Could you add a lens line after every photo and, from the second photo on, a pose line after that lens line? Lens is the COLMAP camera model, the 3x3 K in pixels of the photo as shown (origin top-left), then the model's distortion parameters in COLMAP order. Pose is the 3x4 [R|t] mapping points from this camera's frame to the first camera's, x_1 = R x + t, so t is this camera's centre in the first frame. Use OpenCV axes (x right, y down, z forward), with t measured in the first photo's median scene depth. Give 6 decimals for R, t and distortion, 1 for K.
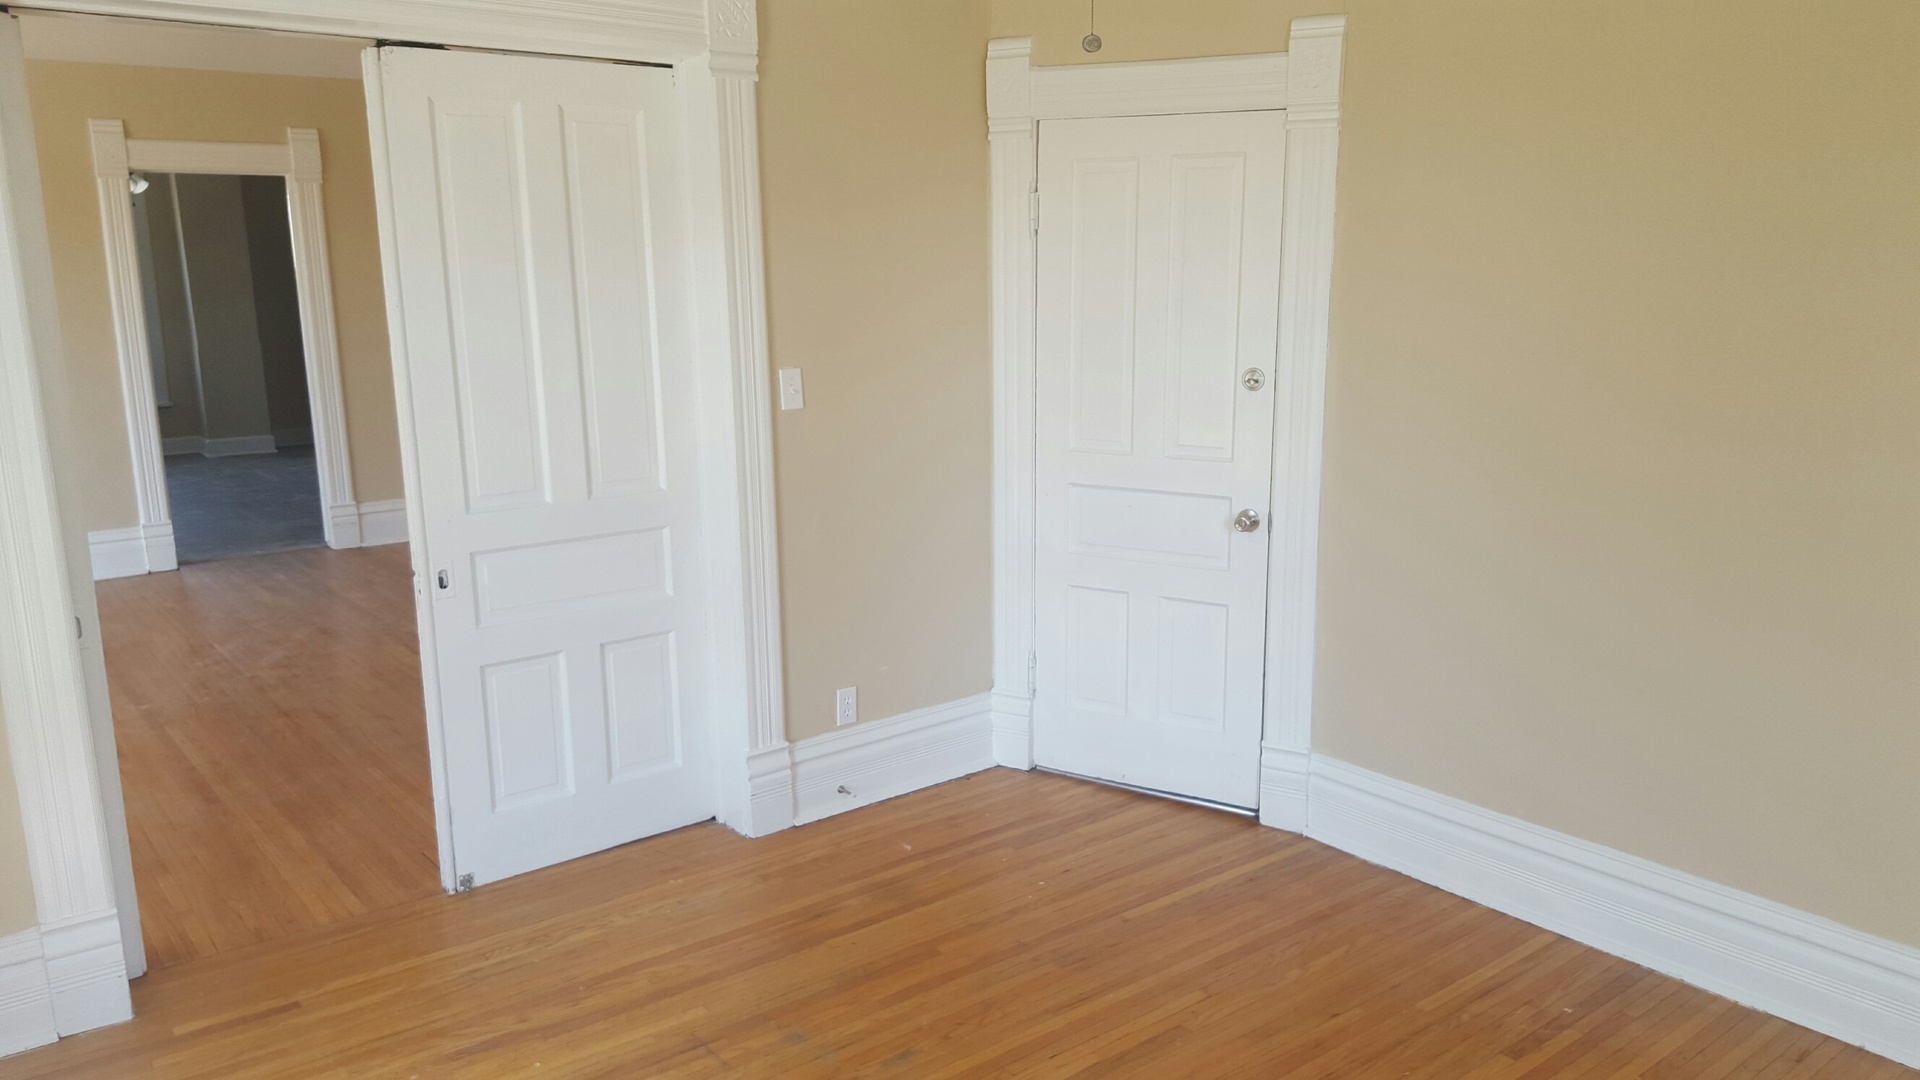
lens RADIAL K [[1360.0, 0, 961.6], [0, 1360.0, 542.8], [0, 0, 1]] dist [-0.012906, -0.005421]
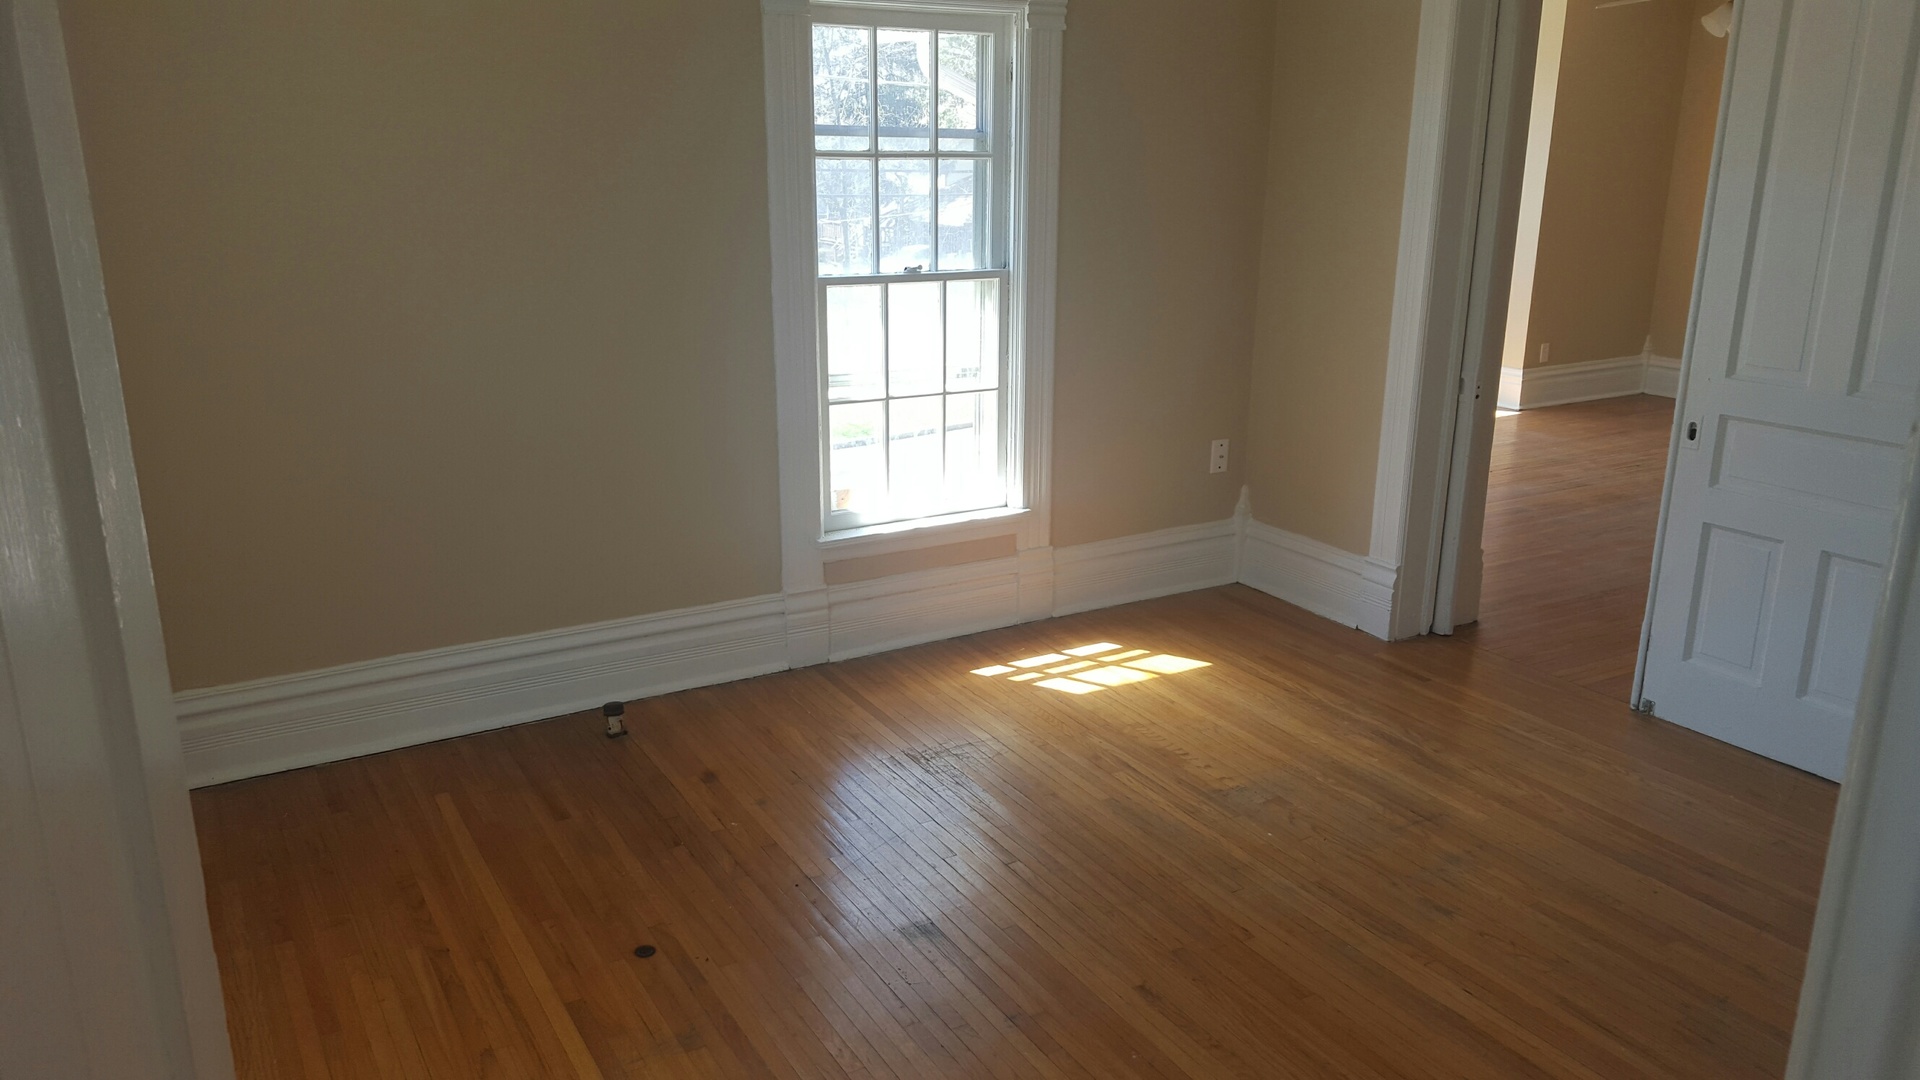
lens RADIAL K [[1360.0, 0, 961.6], [0, 1360.0, 538.6], [0, 0, 1]] dist [-0.012906, -0.005421]
pose [[-0.136361, 0.284422, -0.948952, 0.806462], [-0.186020, 0.933509, 0.306524, -0.125127], [0.973038, 0.218322, -0.074386, 0.571481]]
